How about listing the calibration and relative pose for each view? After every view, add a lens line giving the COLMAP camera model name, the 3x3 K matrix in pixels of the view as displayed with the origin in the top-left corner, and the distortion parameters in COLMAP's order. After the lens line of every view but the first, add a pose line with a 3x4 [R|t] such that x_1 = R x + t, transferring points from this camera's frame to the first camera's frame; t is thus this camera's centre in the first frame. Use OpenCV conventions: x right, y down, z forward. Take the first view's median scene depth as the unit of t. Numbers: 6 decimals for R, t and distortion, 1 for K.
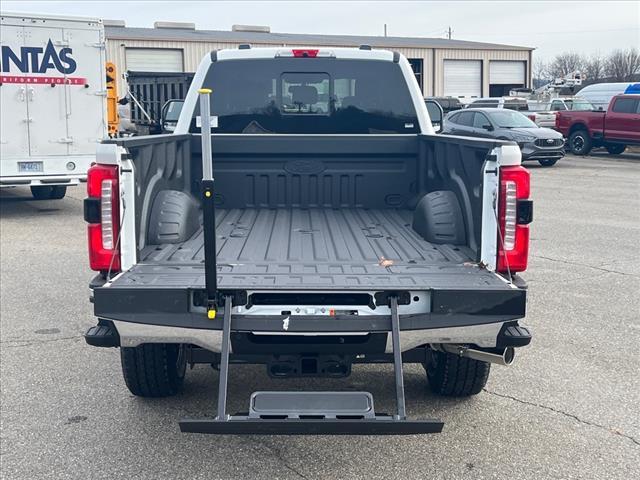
lens RADIAL K [[864.6, 0, 320.5], [0, 864.6, 240.6], [0, 0, 1]] dist [0.007567, 0.000000]
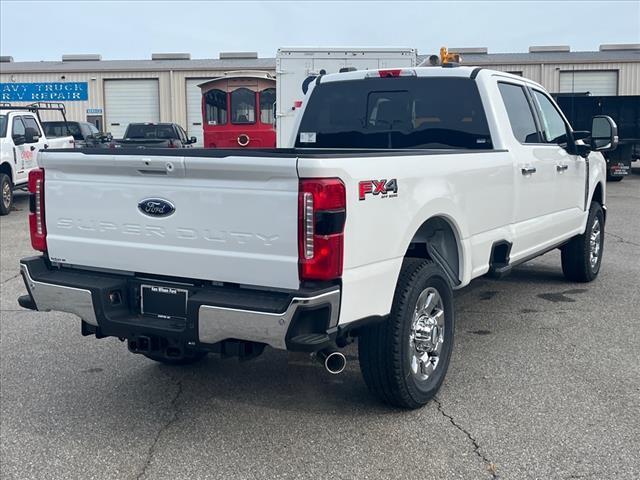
lens RADIAL K [[804.0, 0, 319.6], [0, 804.0, 241.4], [0, 0, 1]] dist [-0.026640, 0.000000]
pose [[0.849988, 0.063245, -0.522991, 0.440377], [-0.069560, 0.997549, 0.007580, -0.011234], [0.522189, 0.029936, 0.852304, 0.115244]]
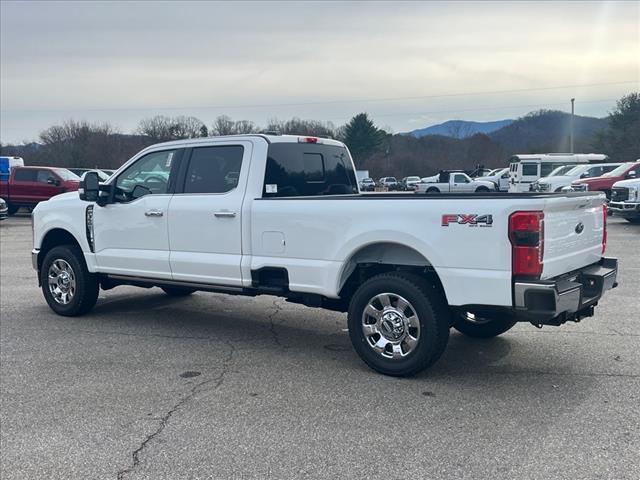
lens RADIAL K [[689.2, 0, 320.2], [0, 689.2, 239.6], [0, 0, 1]] dist [0.023531, 0.000000]
pose [[0.612229, -0.072337, 0.787364, -0.924525], [0.120956, 0.992654, -0.002853, -0.047914], [-0.781374, 0.096983, 0.616481, 0.296125]]
